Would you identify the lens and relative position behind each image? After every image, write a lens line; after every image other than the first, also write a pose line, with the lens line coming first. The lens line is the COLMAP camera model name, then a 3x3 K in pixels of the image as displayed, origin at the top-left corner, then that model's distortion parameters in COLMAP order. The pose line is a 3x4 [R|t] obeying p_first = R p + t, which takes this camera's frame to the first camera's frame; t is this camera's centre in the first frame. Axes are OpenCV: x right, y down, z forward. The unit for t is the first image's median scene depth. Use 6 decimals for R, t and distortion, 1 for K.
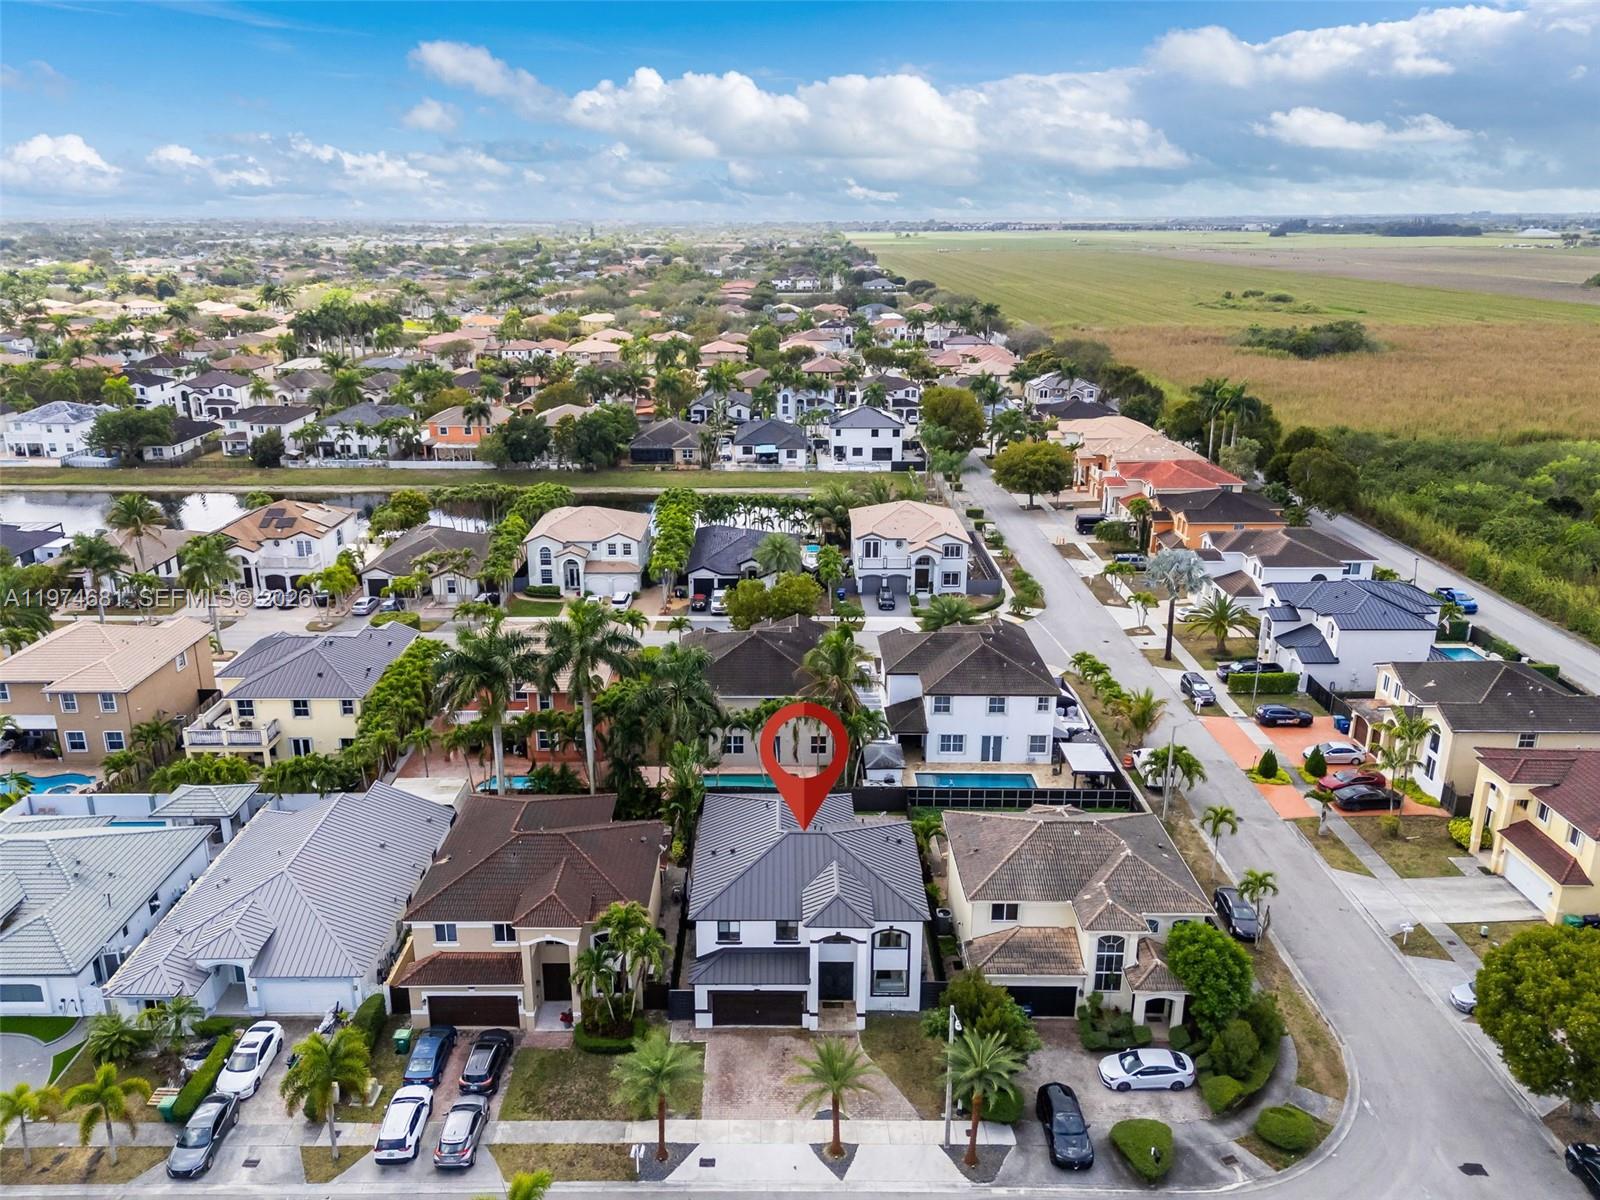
lens RADIAL K [[1297.2, 0, 800.0], [0, 1297.2, 600.0], [0, 0, 1]] dist [0.111474, -0.154679]
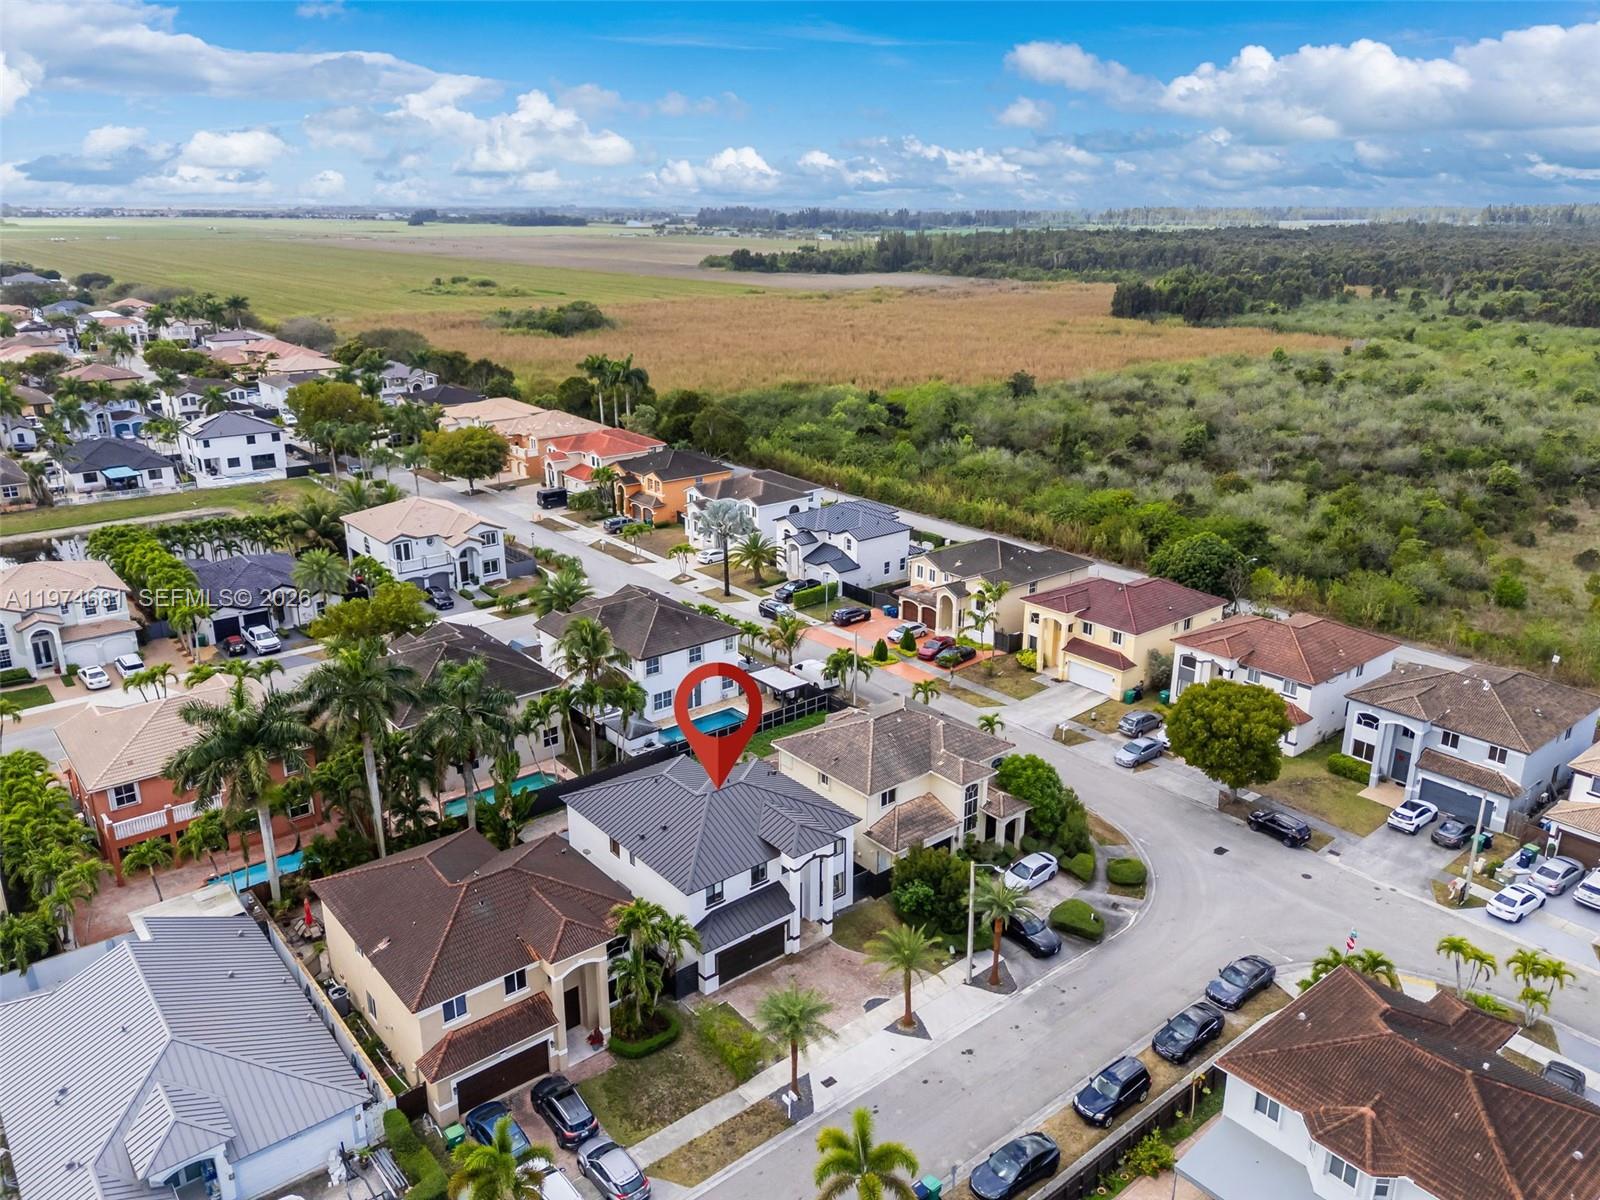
lens RADIAL K [[1297.2, 0, 800.0], [0, 1297.2, 600.0], [0, 0, 1]] dist [0.111474, -0.154679]
pose [[0.729329, -0.195023, 0.655778, -0.435583], [0.190273, 0.978516, 0.079389, -0.030056], [-0.657172, 0.066876, 0.750768, 0.110064]]
